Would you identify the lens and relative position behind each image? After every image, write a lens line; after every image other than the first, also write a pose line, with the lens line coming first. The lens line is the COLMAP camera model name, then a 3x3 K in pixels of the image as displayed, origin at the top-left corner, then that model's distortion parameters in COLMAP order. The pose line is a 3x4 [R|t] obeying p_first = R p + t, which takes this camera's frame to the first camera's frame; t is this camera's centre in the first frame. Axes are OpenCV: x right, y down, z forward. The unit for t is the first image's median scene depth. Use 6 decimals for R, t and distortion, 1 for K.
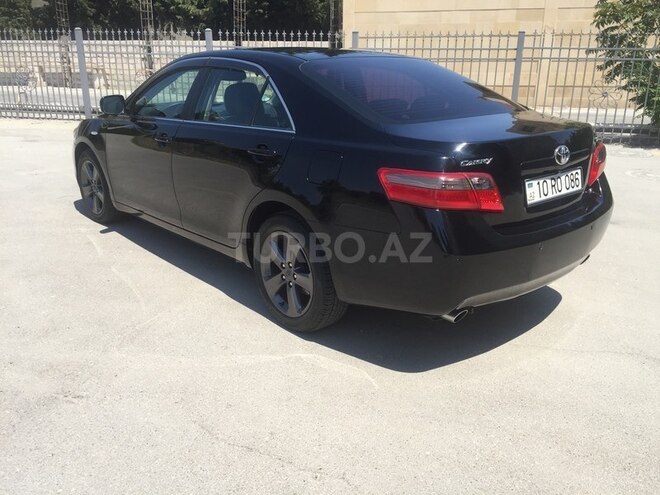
lens RADIAL K [[570.9, 0, 331.3], [0, 570.9, 247.9], [0, 0, 1]] dist [0.090781, -0.129213]
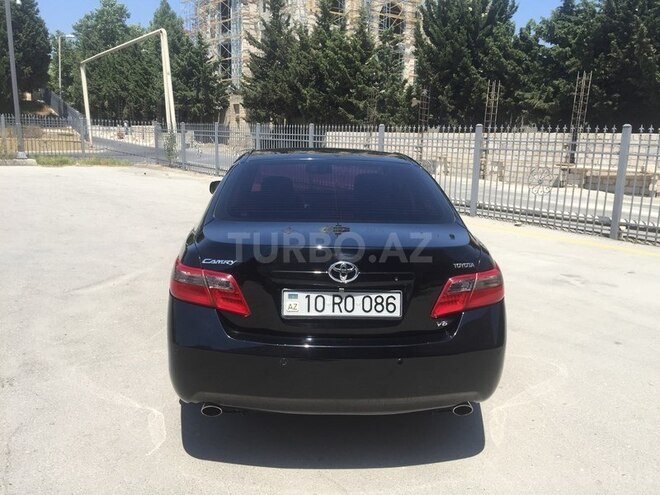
lens RADIAL K [[570.9, 0, 333.3], [0, 570.9, 247.6], [0, 0, 1]] dist [0.090781, -0.129213]
pose [[0.782903, 0.131021, -0.608192, 0.791232], [-0.216756, 0.973767, -0.069246, -0.111647], [0.583164, 0.186042, 0.790764, 0.223010]]
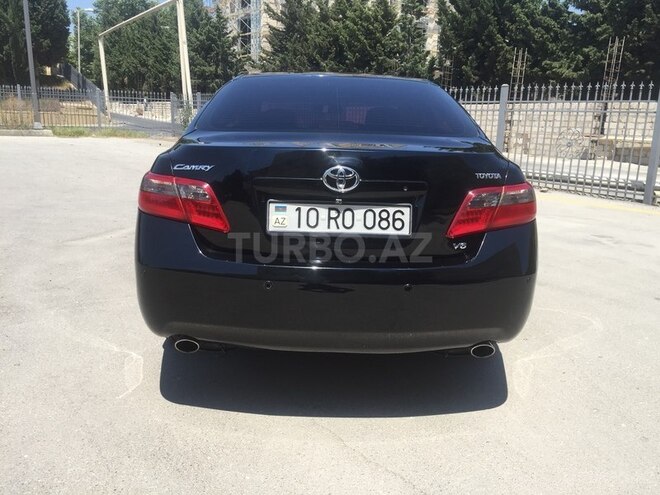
lens RADIAL K [[570.9, 0, 333.6], [0, 570.9, 248.2], [0, 0, 1]] dist [0.090781, -0.129213]
pose [[0.760484, 0.159052, -0.629576, 0.745282], [-0.229093, 0.972913, -0.030938, -0.039219], [0.607602, 0.167759, 0.776322, 0.358857]]
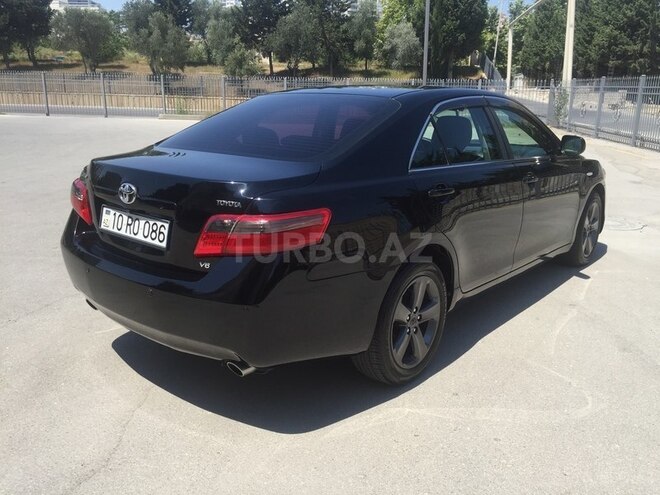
lens RADIAL K [[570.9, 0, 327.4], [0, 570.9, 248.3], [0, 0, 1]] dist [0.090781, -0.129213]
pose [[0.143581, 0.253034, -0.956744, 1.144166], [-0.321894, 0.926132, 0.196631, -0.307840], [0.935825, 0.279738, 0.214425, 0.951755]]
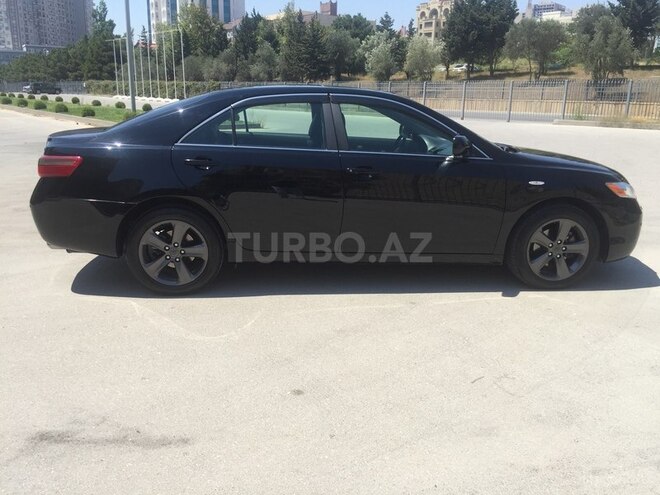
lens RADIAL K [[570.9, 0, 329.5], [0, 570.9, 246.9], [0, 0, 1]] dist [0.090781, -0.129213]
pose [[-0.603472, 0.190823, -0.774215, 1.097103], [-0.266163, 0.867049, 0.421169, -0.695375], [0.751651, 0.460231, -0.472450, 2.140803]]
